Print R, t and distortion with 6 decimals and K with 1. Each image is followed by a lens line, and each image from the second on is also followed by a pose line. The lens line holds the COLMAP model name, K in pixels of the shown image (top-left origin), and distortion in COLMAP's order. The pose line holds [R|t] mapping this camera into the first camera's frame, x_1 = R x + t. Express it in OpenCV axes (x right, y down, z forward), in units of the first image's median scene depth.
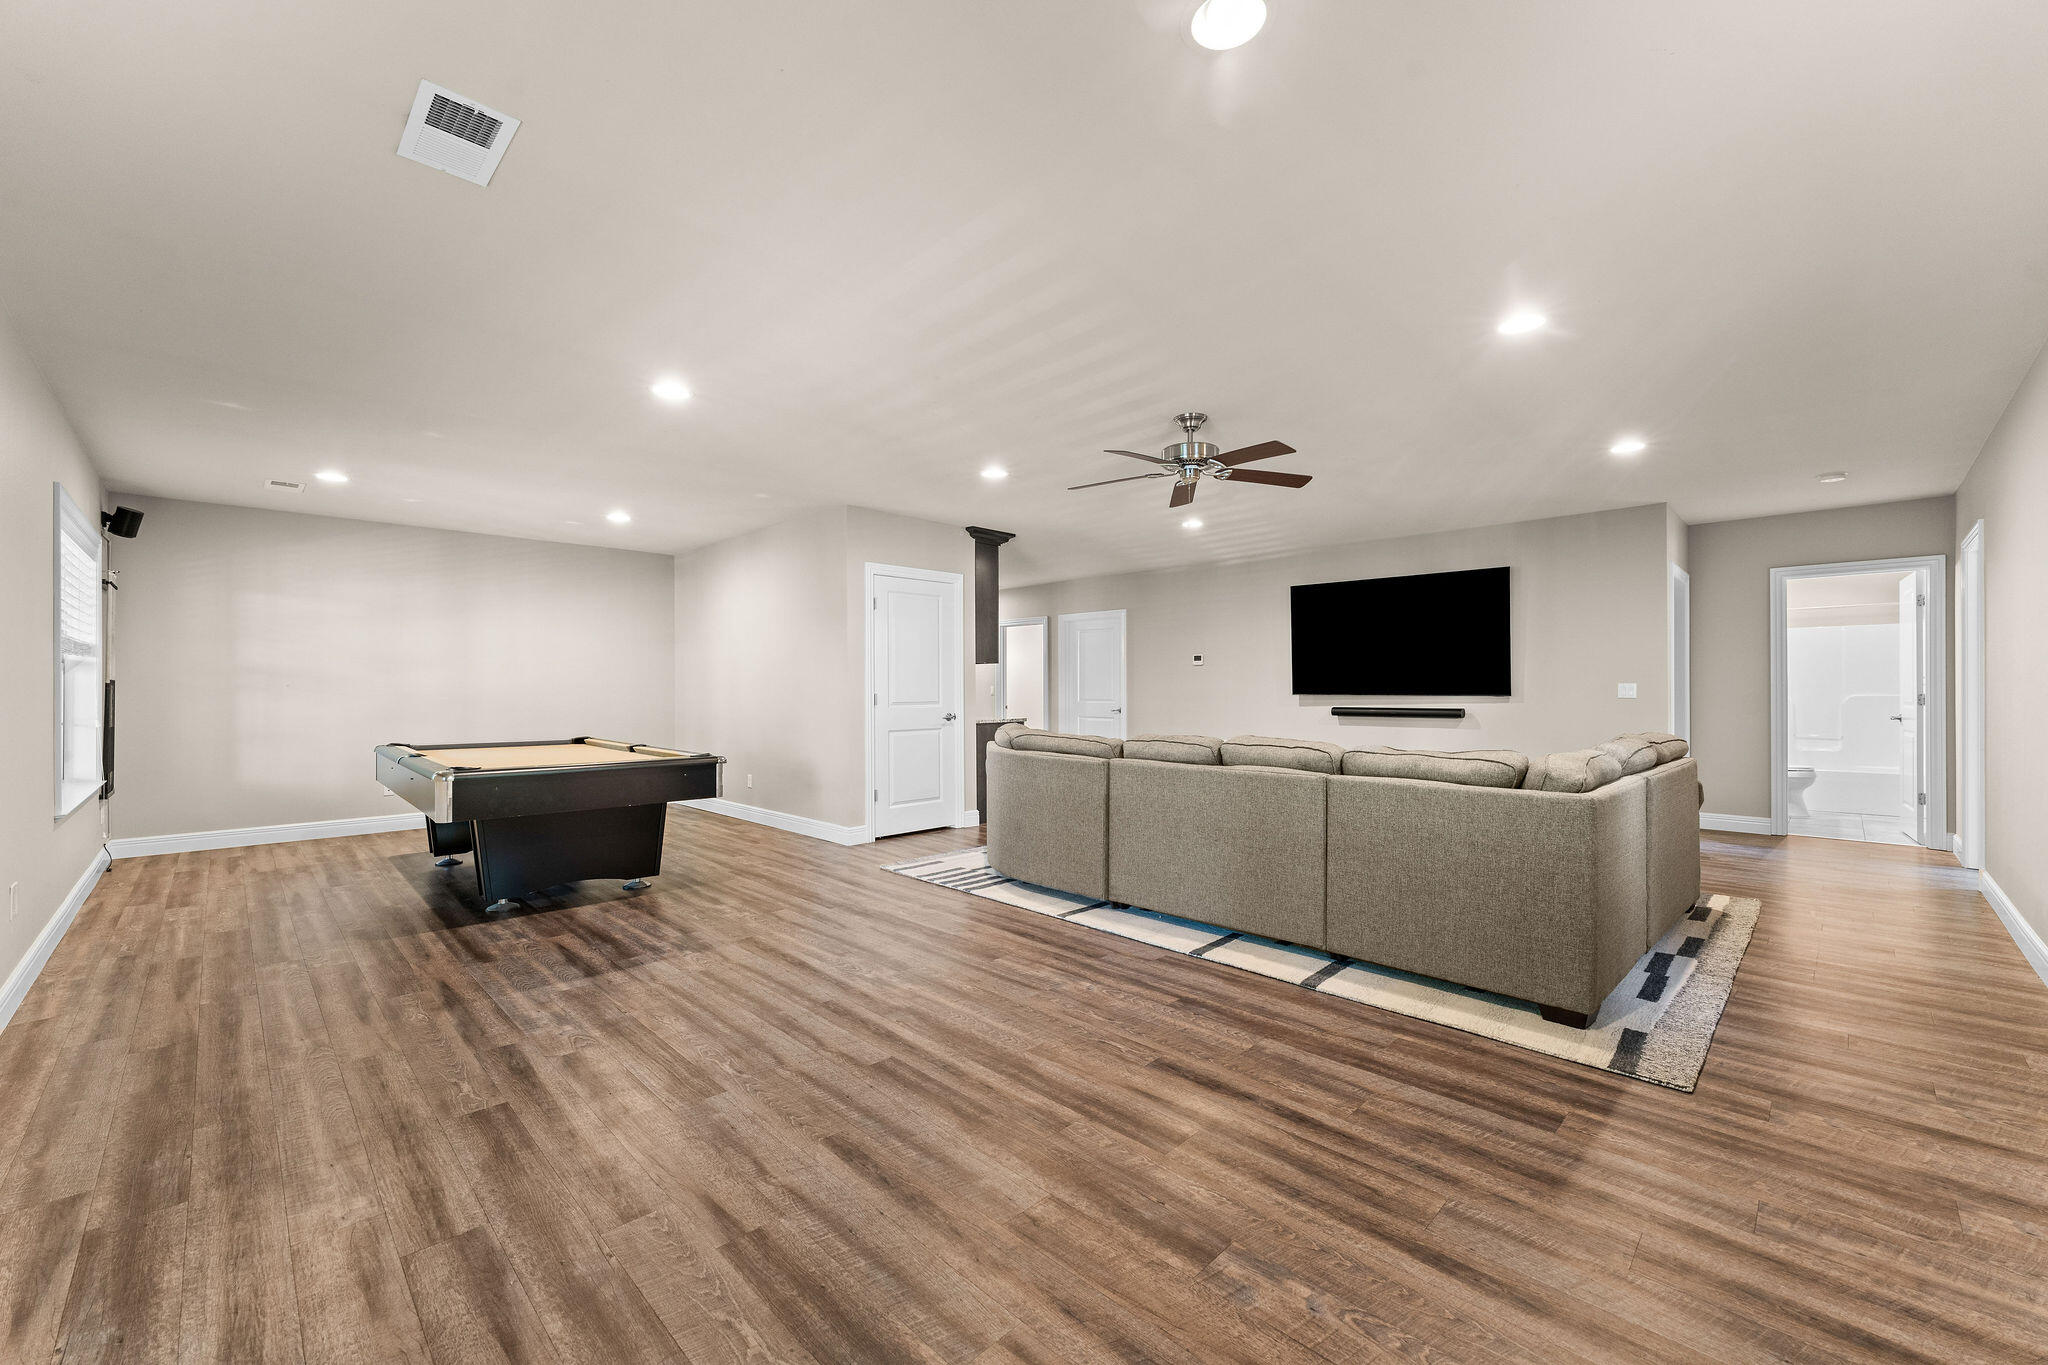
lens RADIAL K [[812.2, 0, 1023.8], [0, 812.2, 689.3], [0, 0, 1]] dist [0.002274, -0.000759]
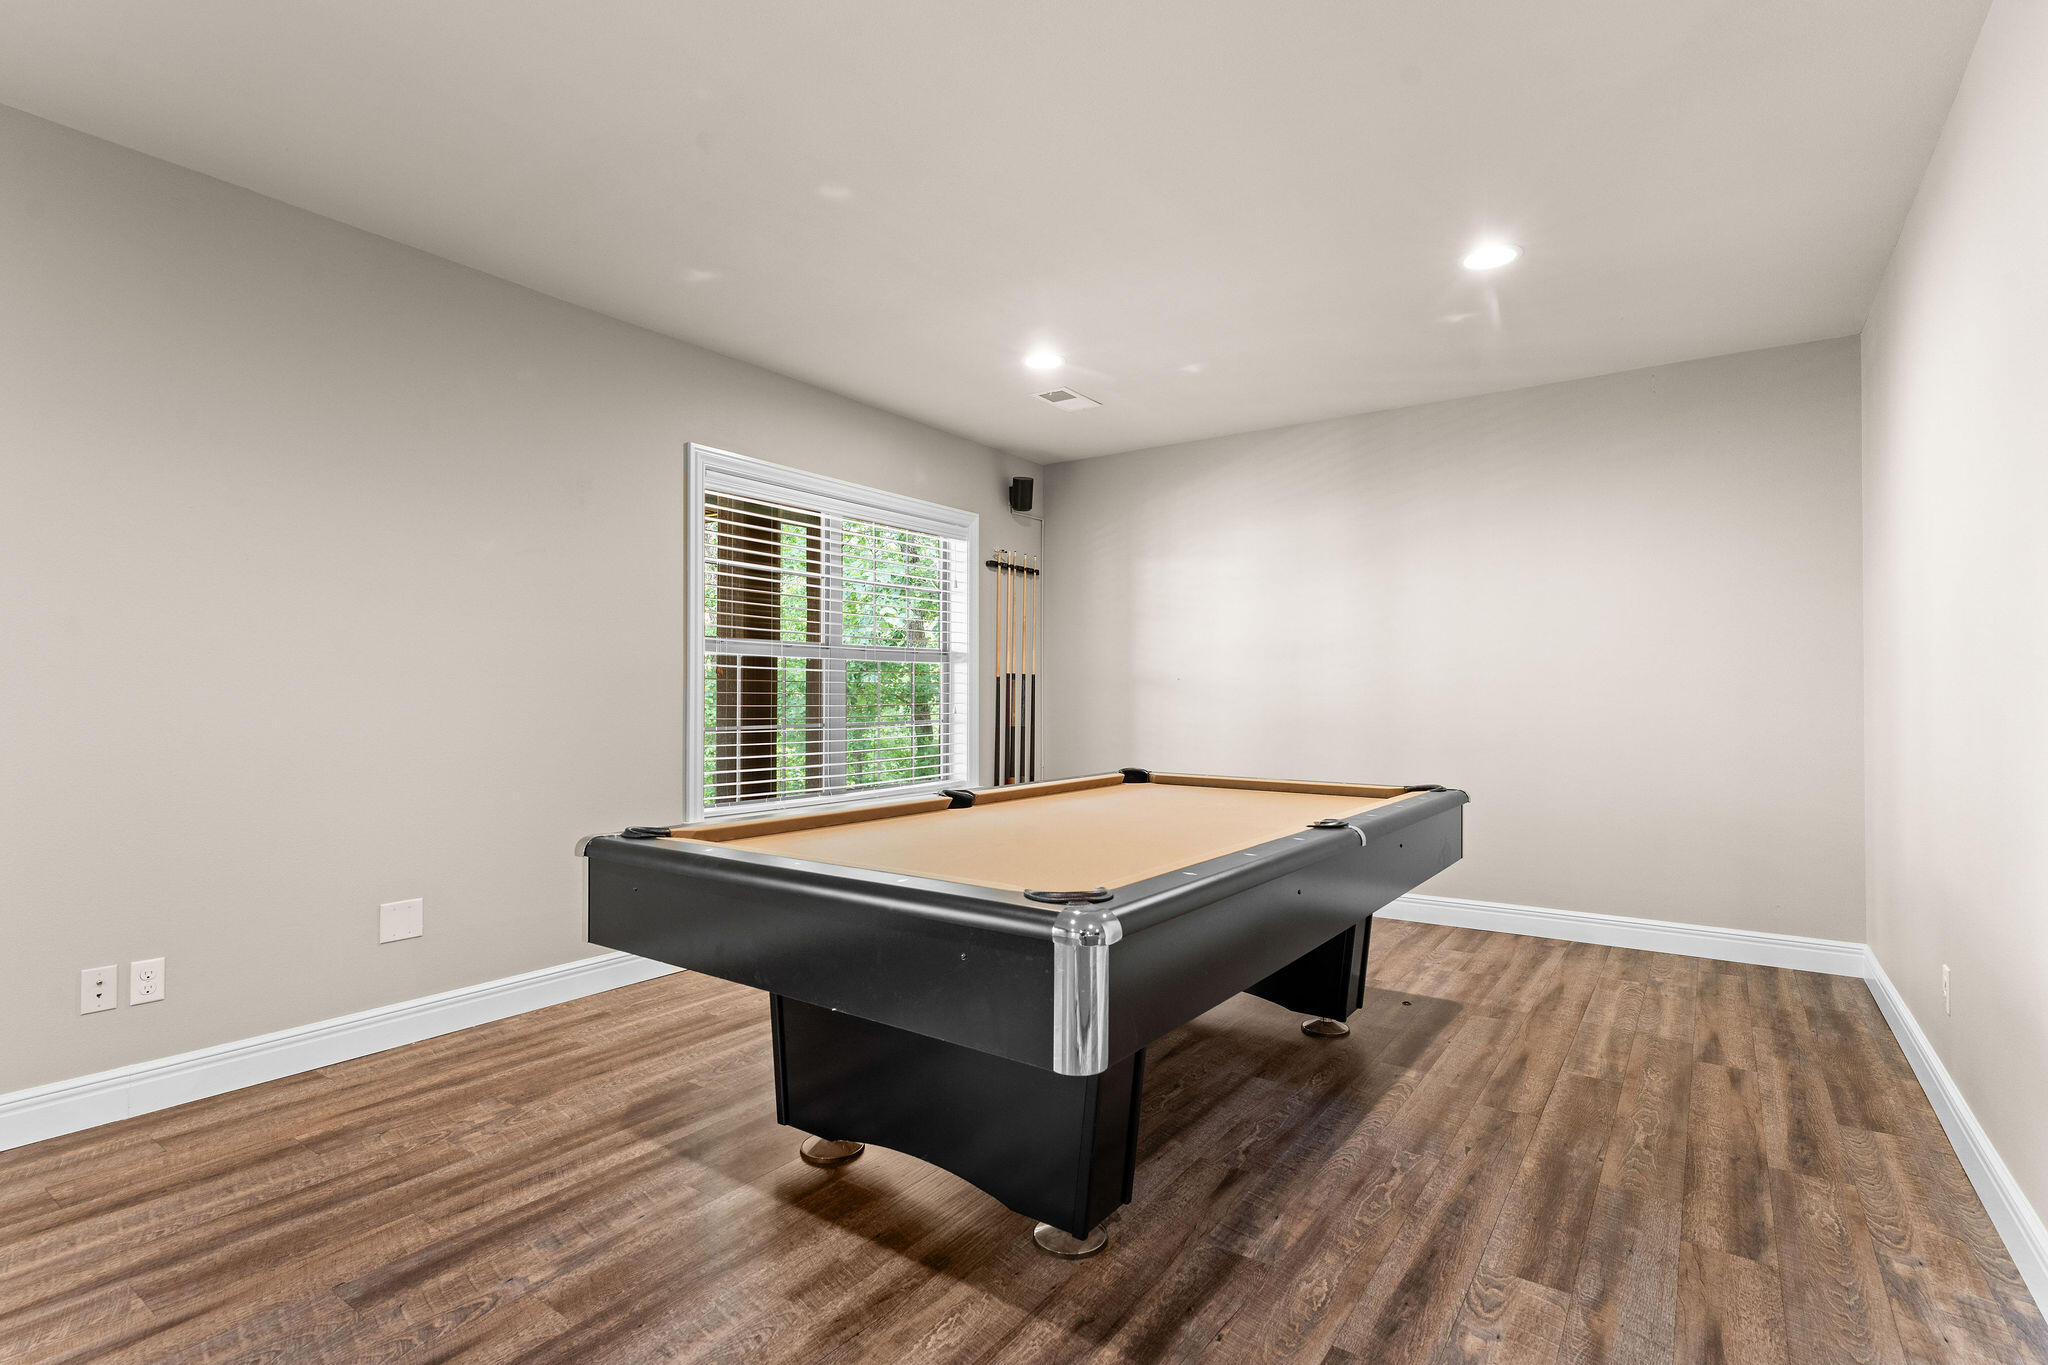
lens RADIAL K [[977.9, 0, 1014.0], [0, 977.9, 685.1], [0, 0, 1]] dist [0.001211, 0.000448]
pose [[0.163297, -0.025390, -0.986250, -0.104692], [0.007925, 0.999670, -0.024423, 0.037080], [0.986545, -0.003828, 0.163444, 1.122268]]
